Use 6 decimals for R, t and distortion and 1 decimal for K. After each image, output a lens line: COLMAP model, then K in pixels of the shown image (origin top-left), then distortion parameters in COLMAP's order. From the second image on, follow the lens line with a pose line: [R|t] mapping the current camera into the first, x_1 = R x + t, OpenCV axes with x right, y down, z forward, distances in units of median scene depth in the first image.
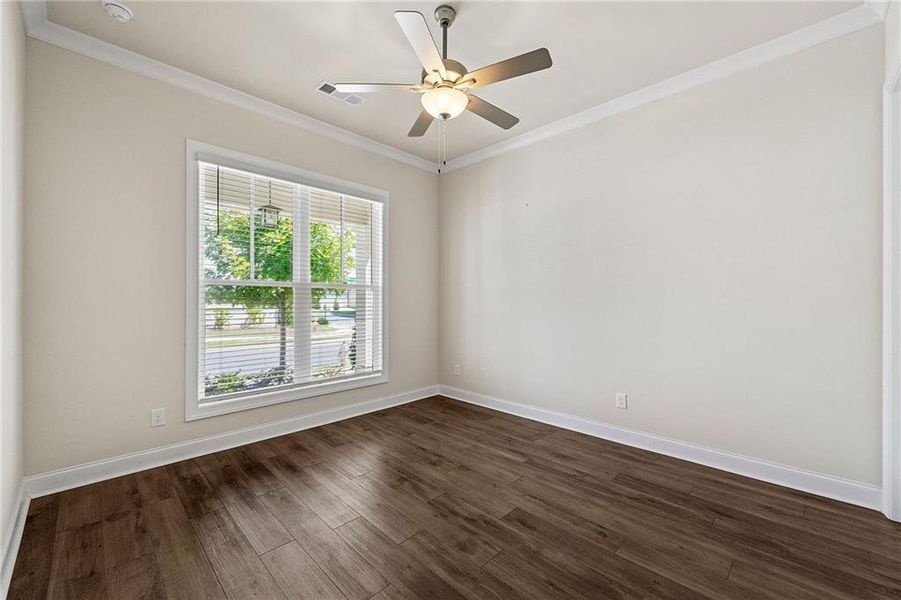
lens RADIAL K [[364.8, 0, 458.8], [0, 364.8, 304.3], [0, 0, 1]] dist [0.003927, -0.000149]
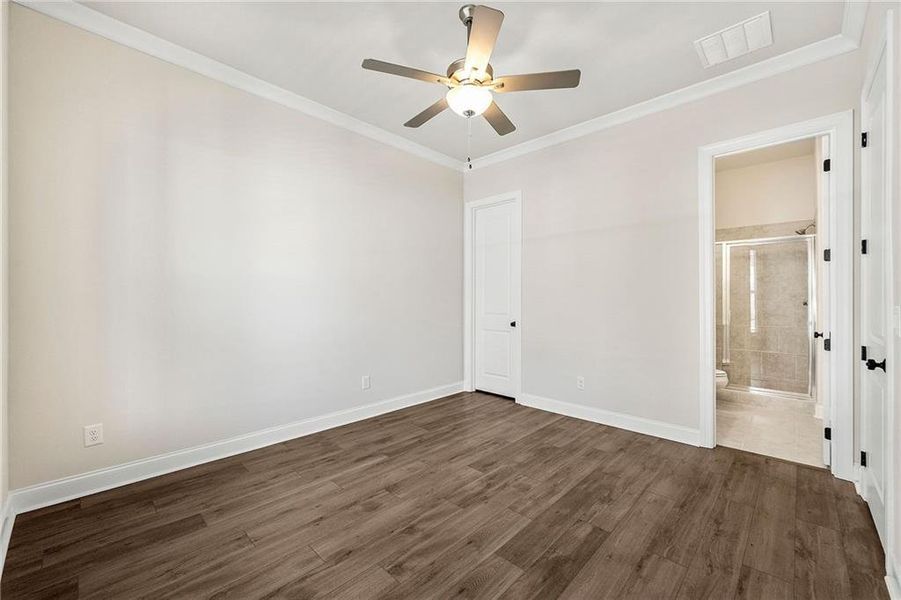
lens RADIAL K [[364.8, 0, 454.4], [0, 364.8, 302.6], [0, 0, 1]] dist [0.003927, -0.000149]
pose [[-0.010963, -0.010825, 0.999881, -0.876540], [0.009368, 0.999896, 0.010928, -0.002744], [-0.999896, 0.009487, -0.010860, 0.875342]]
